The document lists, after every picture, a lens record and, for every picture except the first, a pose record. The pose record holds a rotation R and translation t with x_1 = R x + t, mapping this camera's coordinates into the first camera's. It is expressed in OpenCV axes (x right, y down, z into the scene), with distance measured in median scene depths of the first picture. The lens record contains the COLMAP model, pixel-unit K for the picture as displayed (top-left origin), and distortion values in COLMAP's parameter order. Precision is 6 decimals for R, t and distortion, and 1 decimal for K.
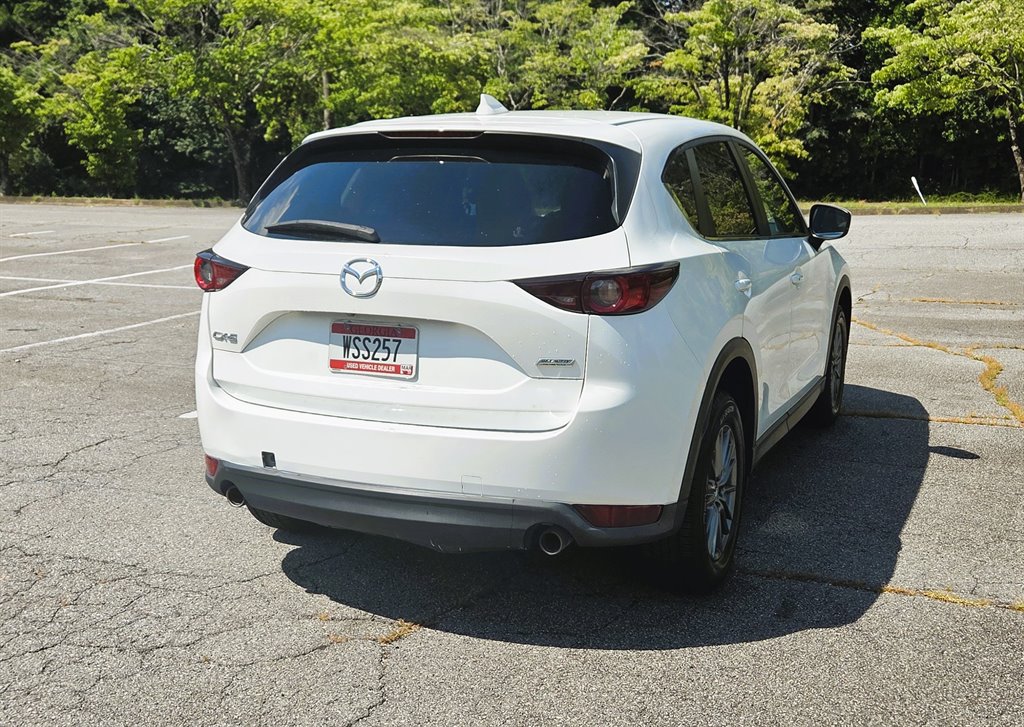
lens RADIAL K [[1006.4, 0, 507.4], [0, 1006.4, 394.1], [0, 0, 1]] dist [0.045430, 0.000000]
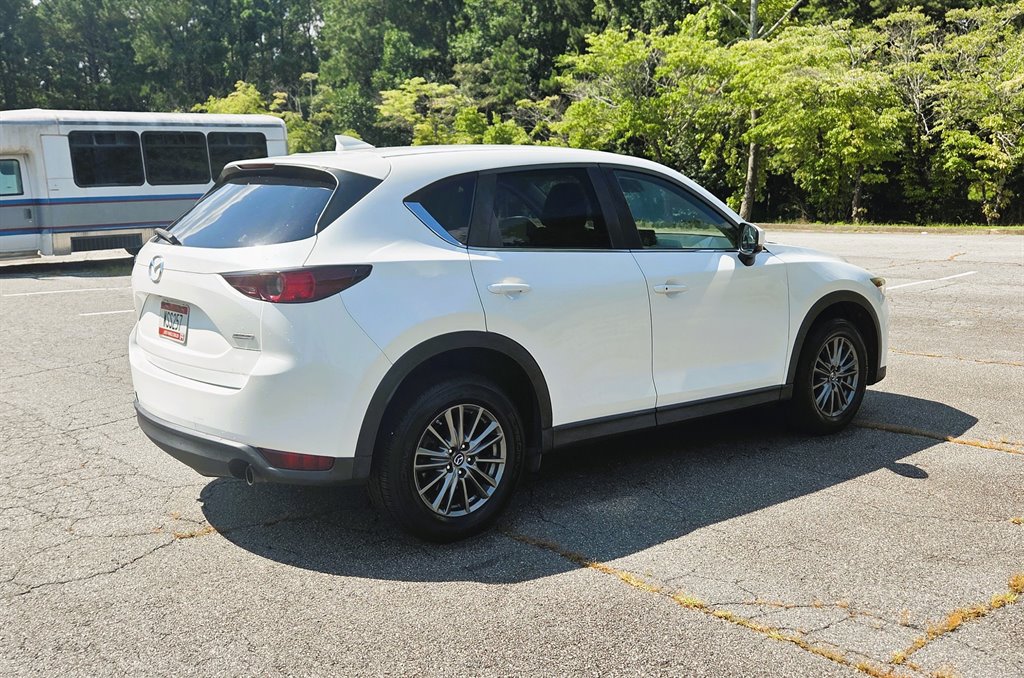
lens RADIAL K [[876.2, 0, 540.3], [0, 876.2, 347.4], [0, 0, 1]] dist [0.044705, -0.016709]
pose [[0.913316, 0.063586, -0.402256, 0.716763], [-0.081952, 0.996226, -0.028594, -0.013571], [0.398920, 0.059081, 0.915080, 0.084206]]
